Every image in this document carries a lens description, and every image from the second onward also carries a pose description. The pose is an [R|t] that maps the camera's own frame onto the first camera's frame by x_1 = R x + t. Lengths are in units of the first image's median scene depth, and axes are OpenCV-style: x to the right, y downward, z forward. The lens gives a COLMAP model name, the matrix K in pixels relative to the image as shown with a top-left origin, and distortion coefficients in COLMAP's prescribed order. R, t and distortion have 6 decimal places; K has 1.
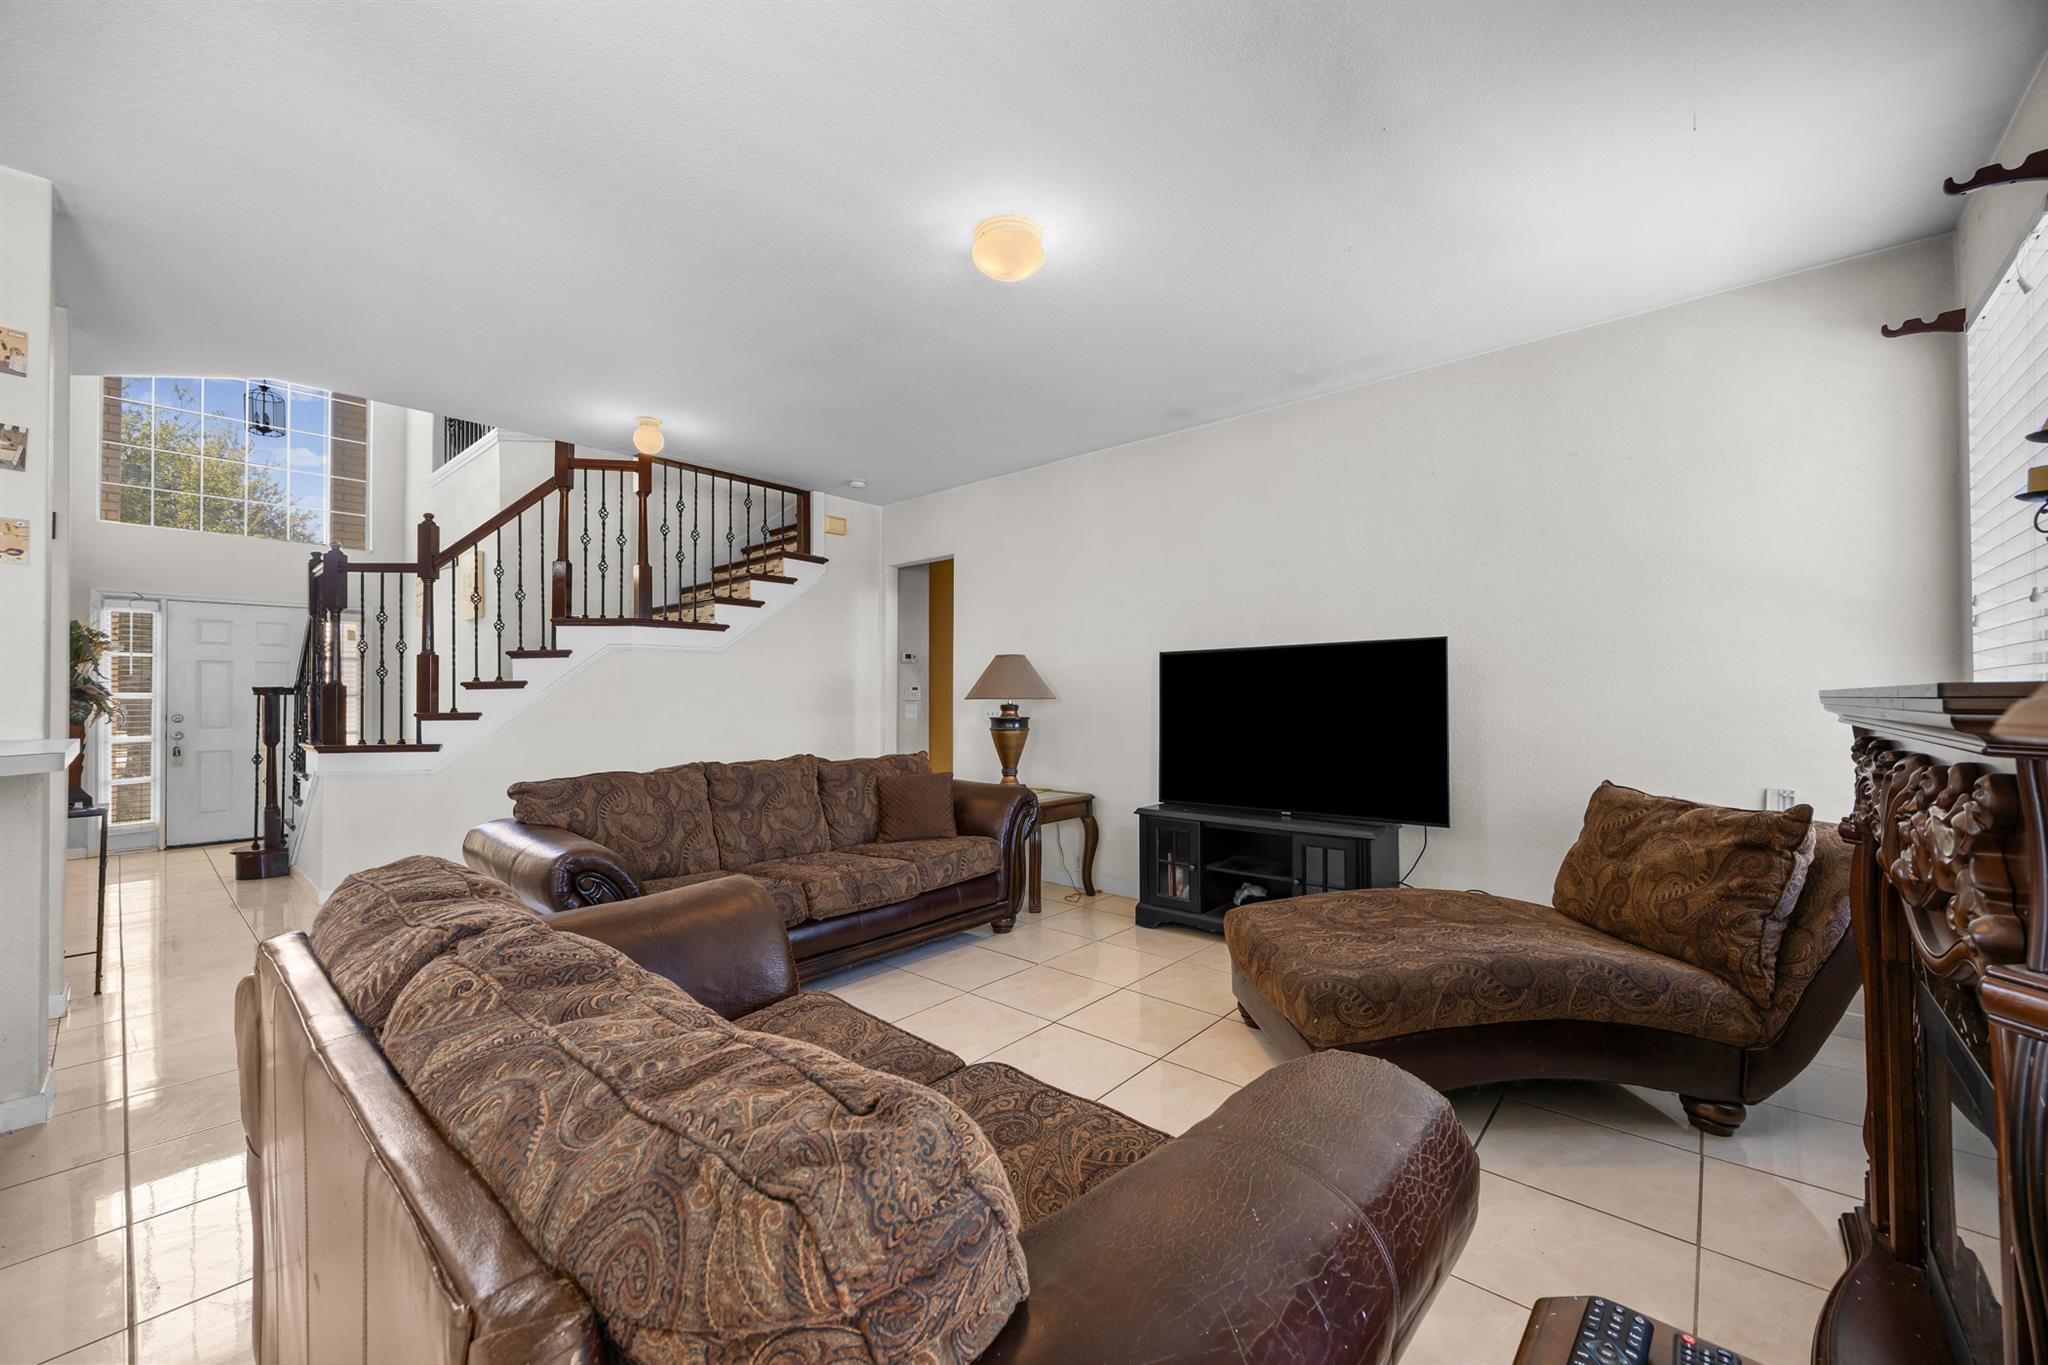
lens RADIAL K [[788.9, 0, 1027.1], [0, 788.9, 687.0], [0, 0, 1]] dist [-0.001084, -0.000088]
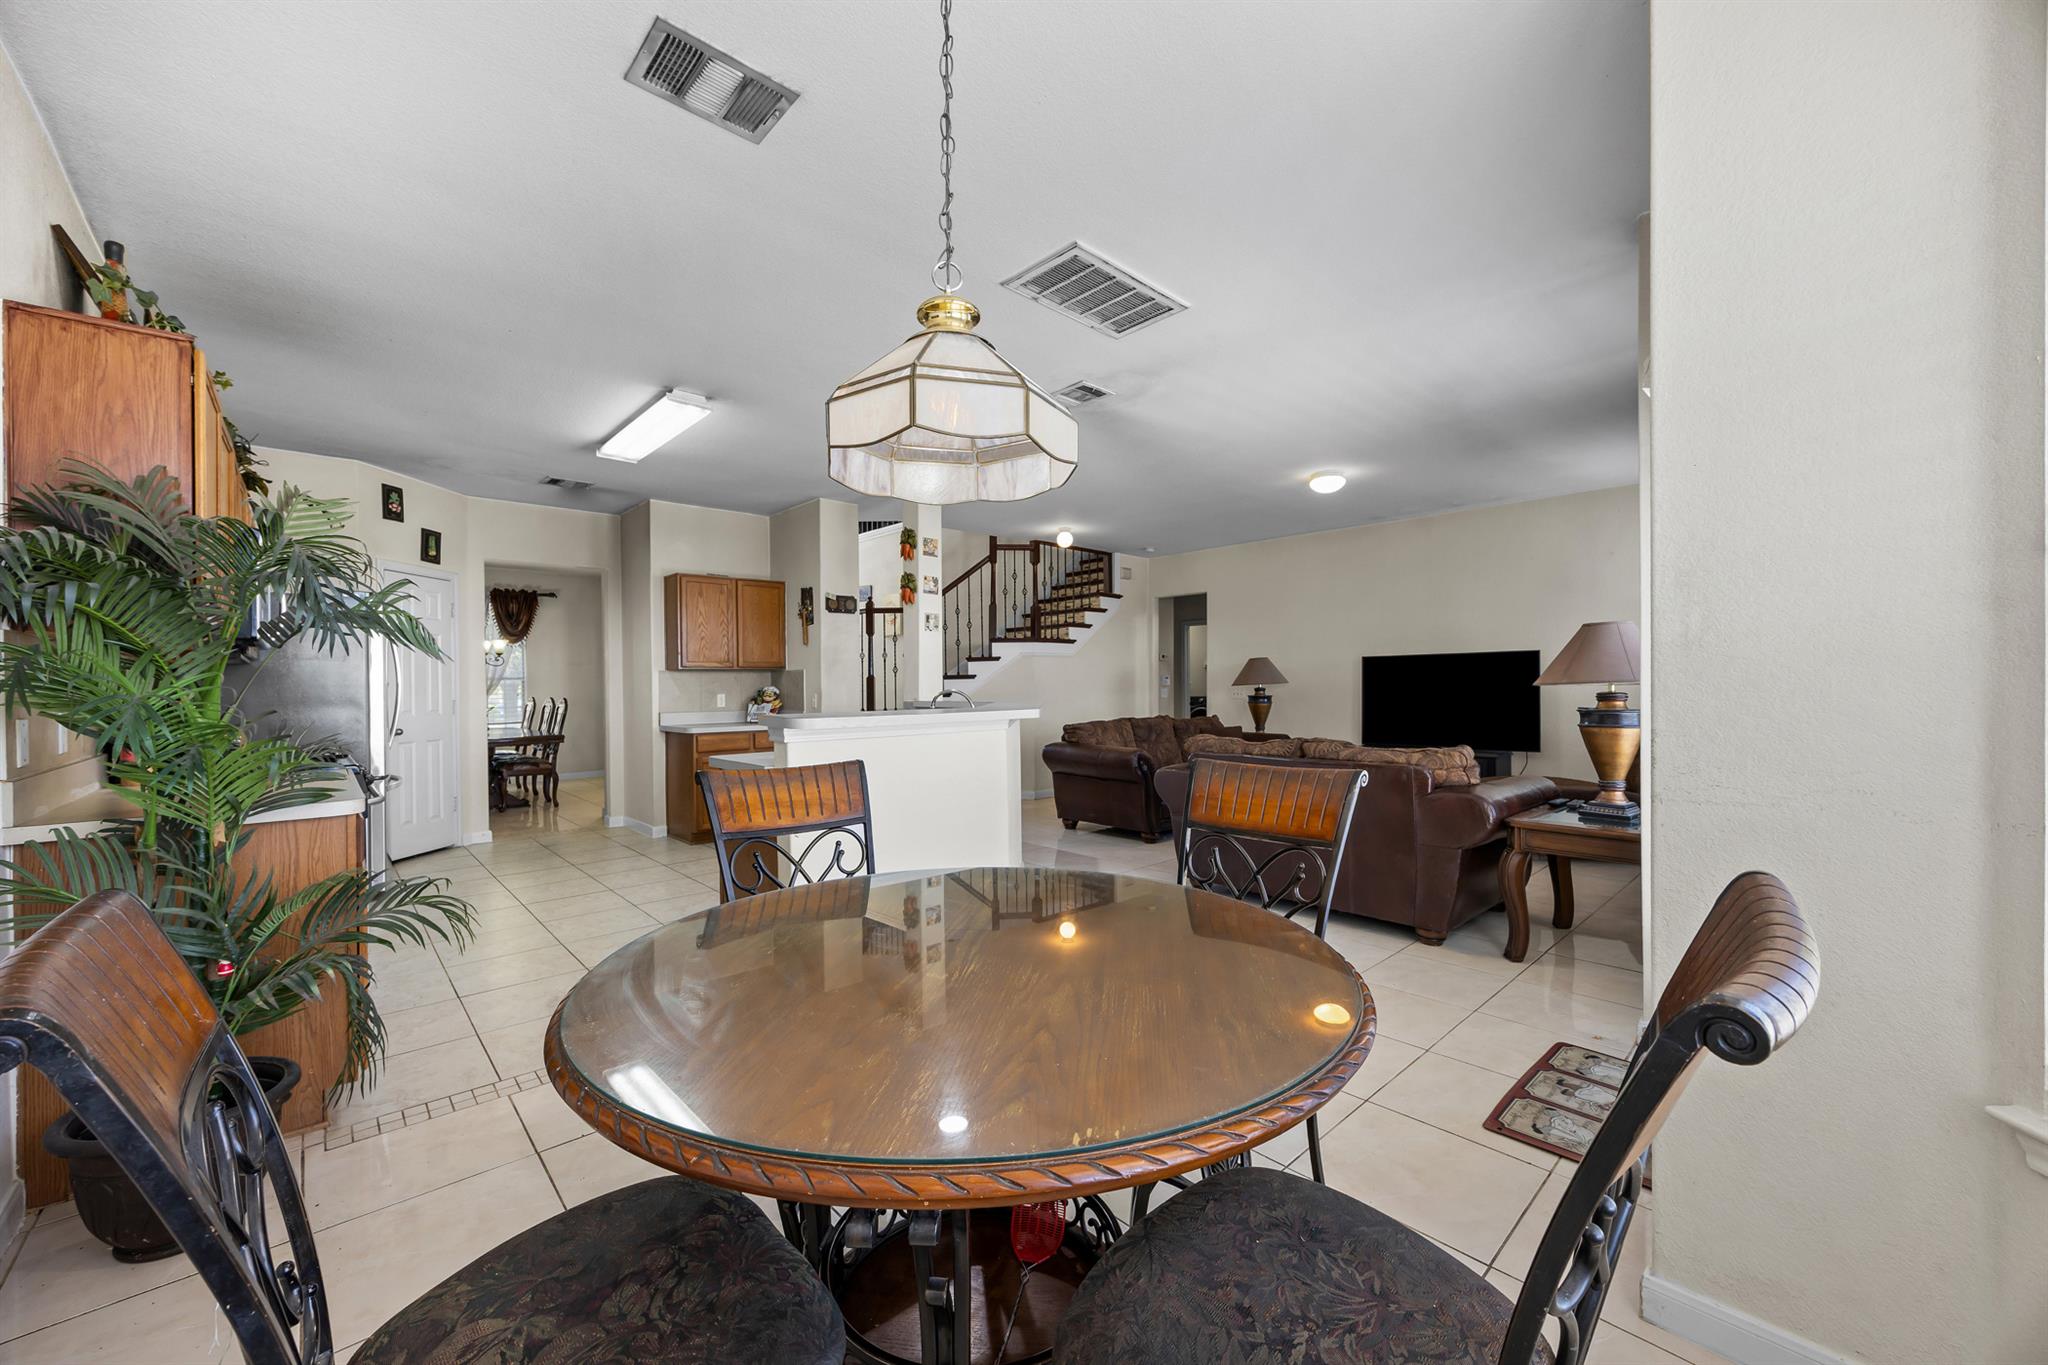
lens RADIAL K [[784.5, 0, 1018.0], [0, 784.5, 688.9], [0, 0, 1]] dist [-0.000843, -0.000035]
pose [[0.994278, -0.001020, -0.106819, -0.351404], [0.003034, 0.999821, 0.018691, -0.008018], [0.106780, -0.018908, 0.994103, -0.690503]]
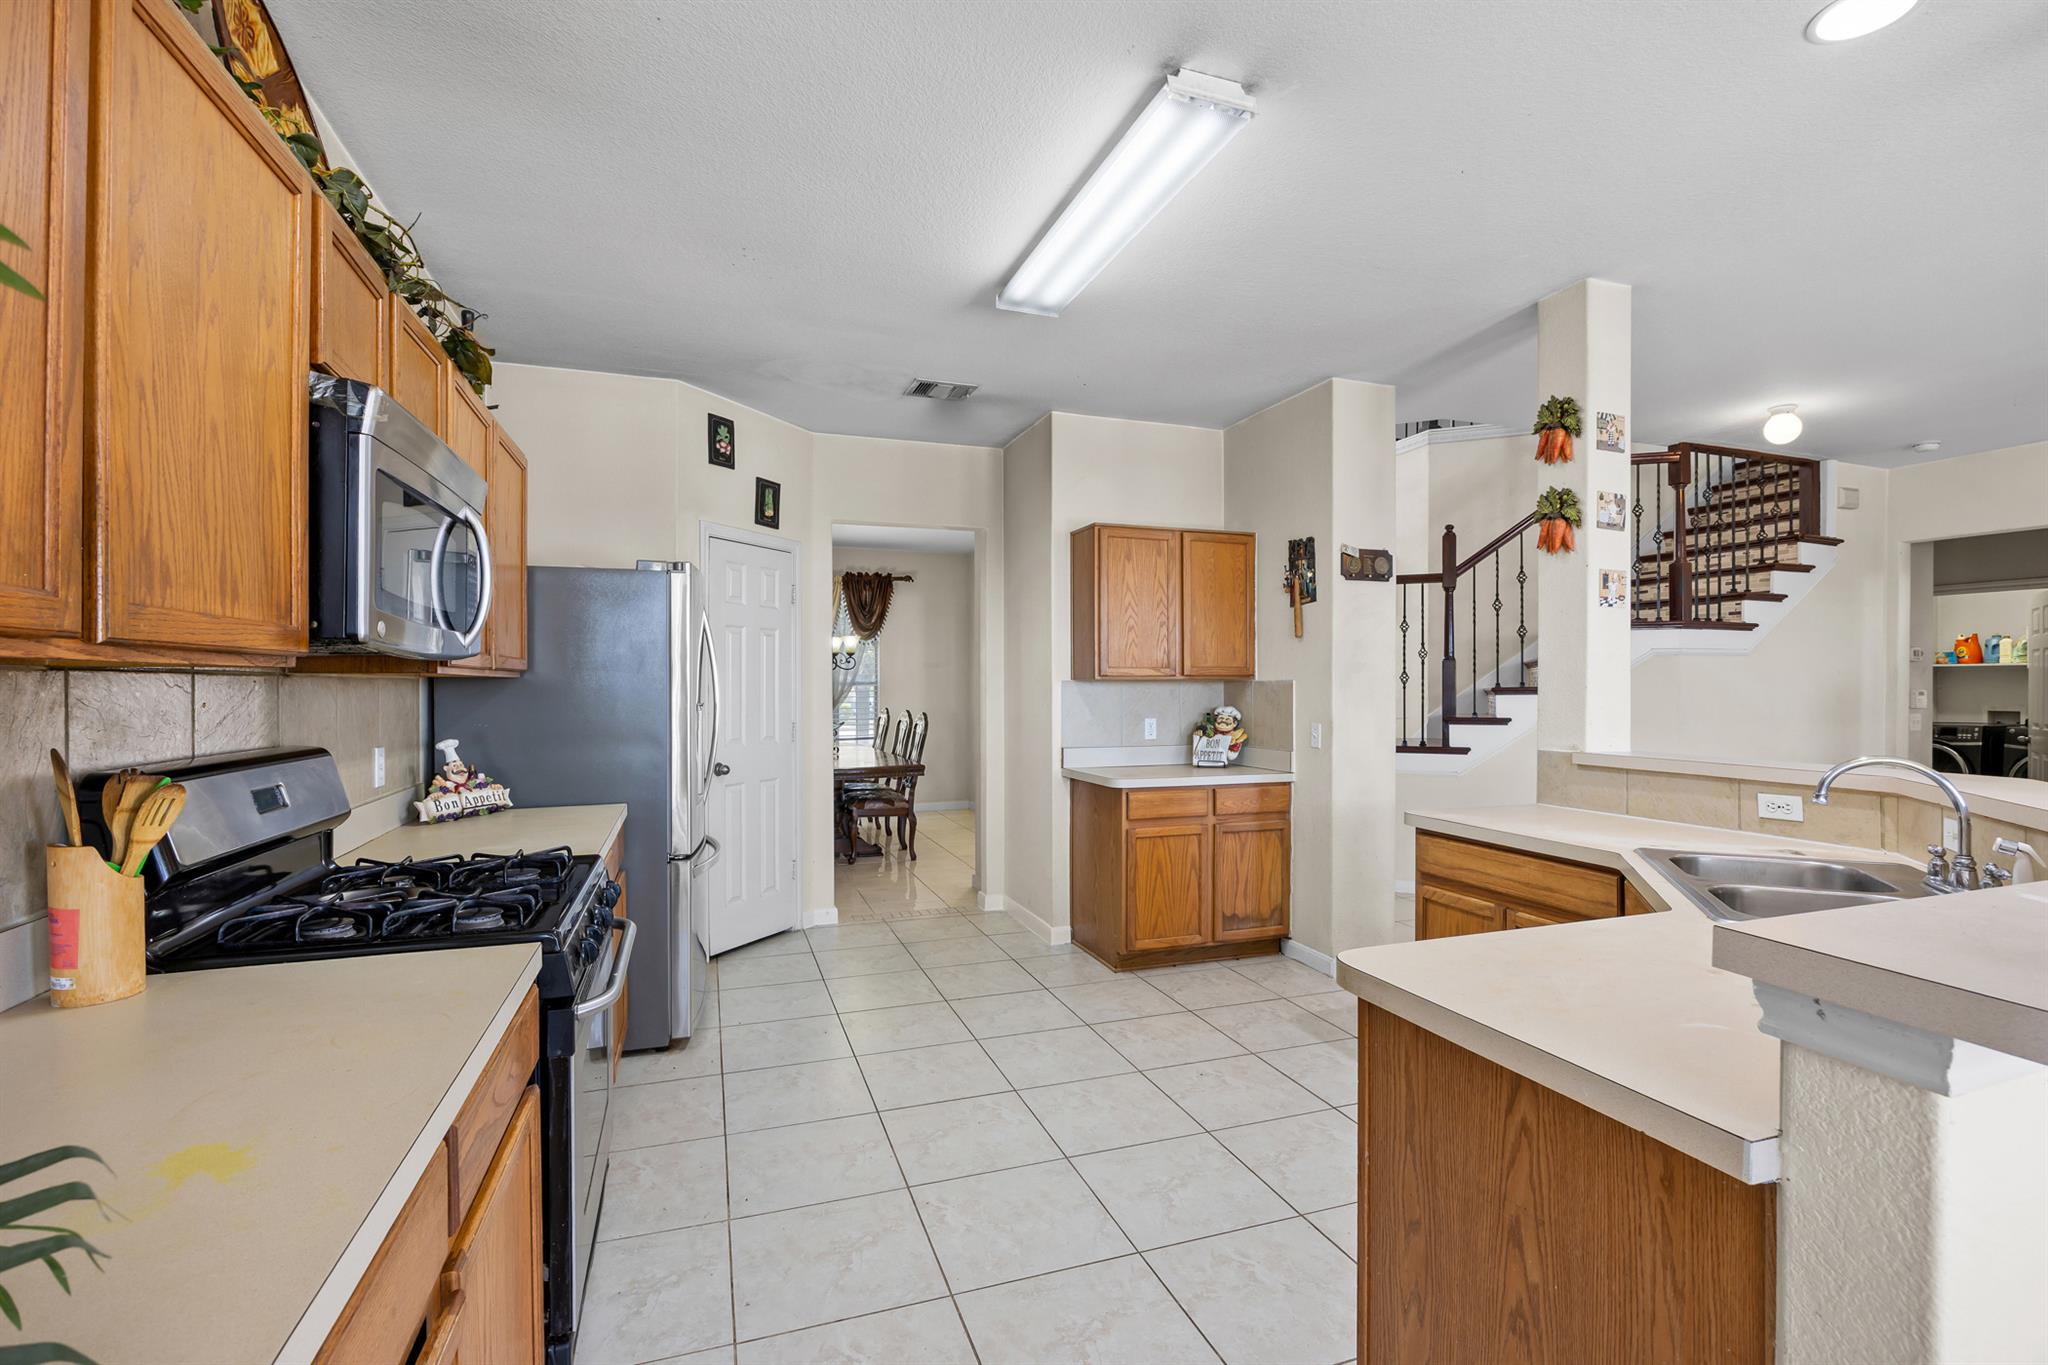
lens RADIAL K [[910.9, 0, 1024.0], [0, 910.9, 682.5], [0, 0, 1]] dist [-0.010058, 0.000101]
pose [[0.874667, 0.006313, -0.484682, -0.656566], [-0.000469, 0.999926, 0.012177, -0.026029], [0.484723, -0.010423, 0.874605, -0.313401]]
